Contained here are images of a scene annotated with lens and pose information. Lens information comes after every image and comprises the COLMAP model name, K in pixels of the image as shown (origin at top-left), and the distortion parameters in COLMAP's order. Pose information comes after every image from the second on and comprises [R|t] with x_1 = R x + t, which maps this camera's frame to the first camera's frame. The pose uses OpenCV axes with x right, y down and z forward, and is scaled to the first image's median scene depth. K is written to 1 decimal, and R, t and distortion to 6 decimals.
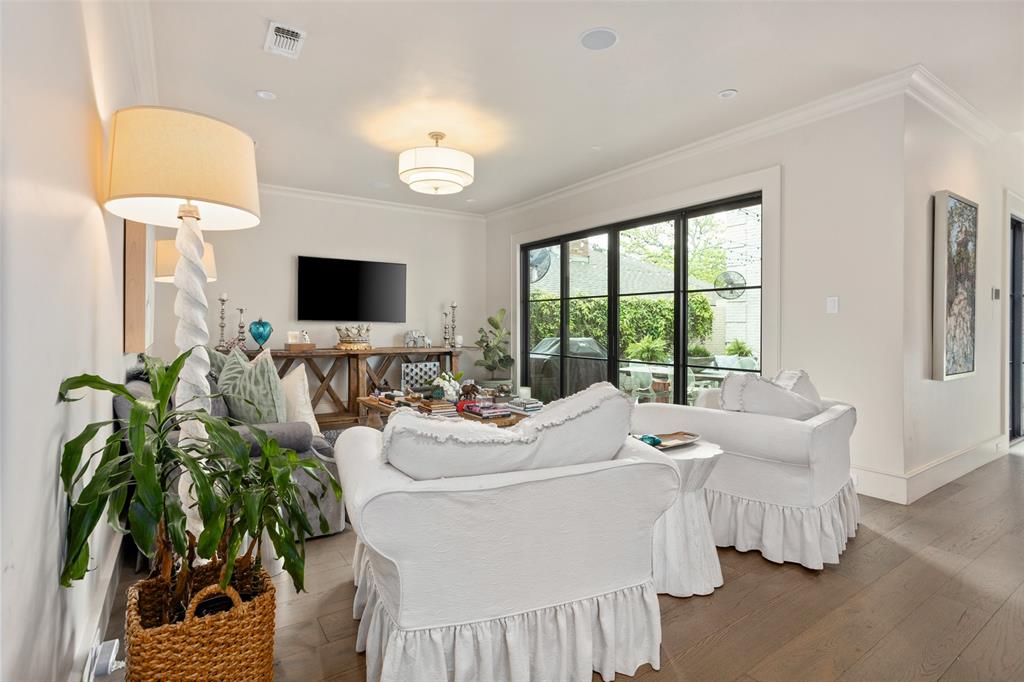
lens RADIAL K [[492.7, 0, 511.5], [0, 492.7, 334.2], [0, 0, 1]] dist [0.000037, 0.000458]
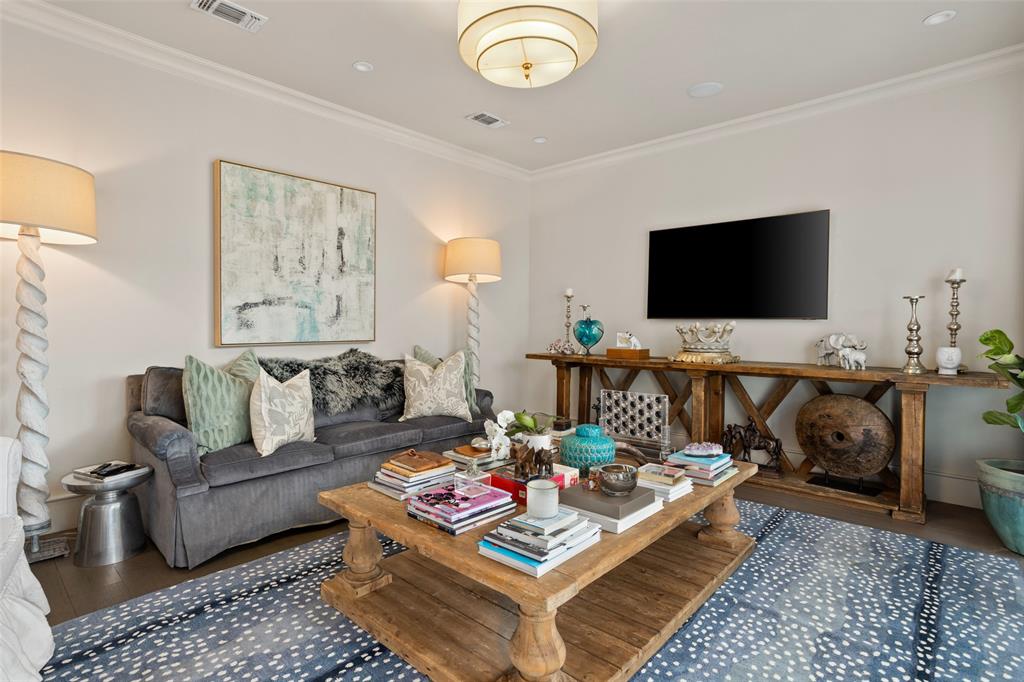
lens RADIAL K [[514.3, 0, 510.7], [0, 514.3, 331.1], [0, 0, 1]] dist [-0.033976, 0.044458]
pose [[0.300016, 0.001870, -0.953932, 0.238697], [-0.025659, 0.999652, -0.006110, 0.000766], [0.953589, 0.026310, 0.299960, 0.574334]]
